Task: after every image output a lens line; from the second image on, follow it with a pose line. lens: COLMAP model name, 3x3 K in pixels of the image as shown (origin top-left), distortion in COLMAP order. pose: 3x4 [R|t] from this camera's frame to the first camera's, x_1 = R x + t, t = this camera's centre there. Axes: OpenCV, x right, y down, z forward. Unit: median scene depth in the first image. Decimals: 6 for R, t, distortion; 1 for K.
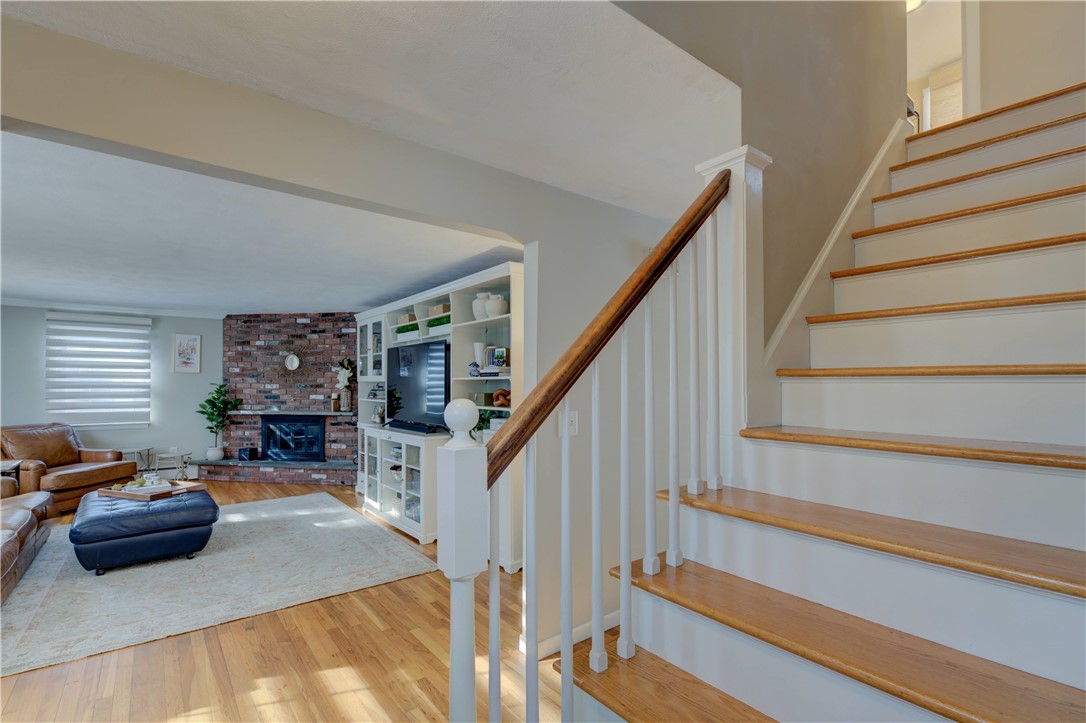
lens RADIAL K [[494.1, 0, 543.7], [0, 494.1, 376.0], [0, 0, 1]] dist [0.001534, 0.000193]
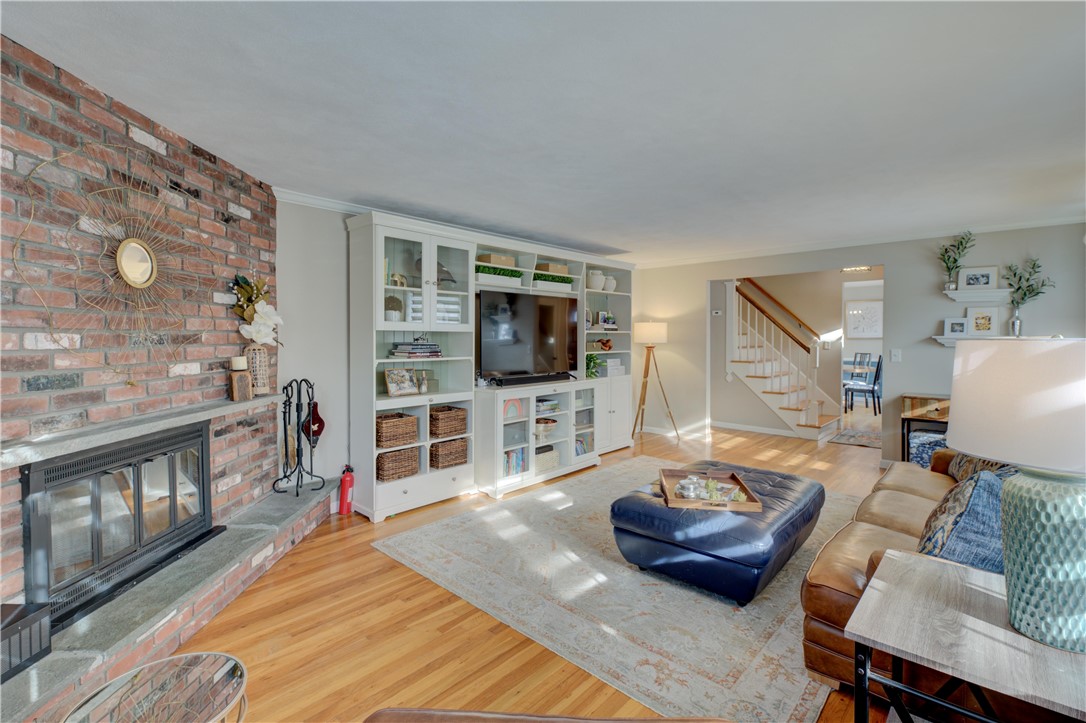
lens RADIAL K [[490.7, 0, 543.1], [0, 490.7, 343.7], [0, 0, 1]] dist [0.000136, -0.000037]
pose [[-0.160626, -0.013641, 0.986921, -0.855197], [-0.018045, 0.999778, 0.010882, 0.014787], [-0.986850, -0.016061, -0.160836, 0.793635]]
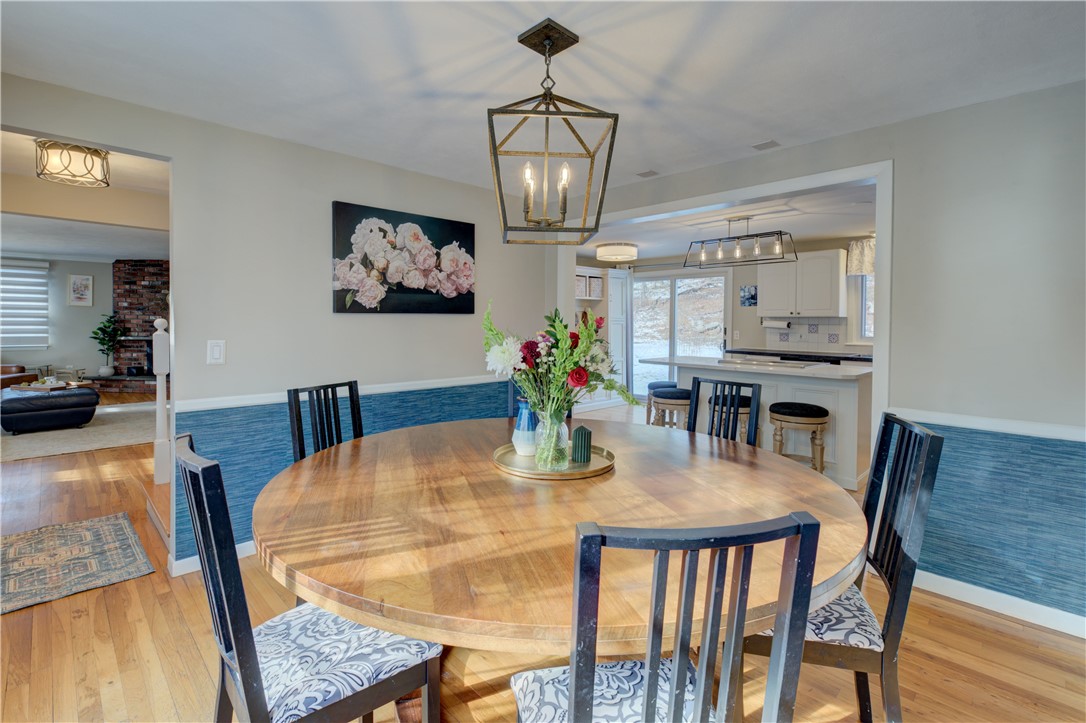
lens RADIAL K [[486.3, 0, 542.0], [0, 486.3, 327.7], [0, 0, 1]] dist [-0.001242, -0.000205]
pose [[0.992363, 0.008487, 0.123062, 0.278671], [-0.011892, 0.999566, 0.026963, 0.001470], [-0.122780, -0.028221, 0.992033, -0.354179]]
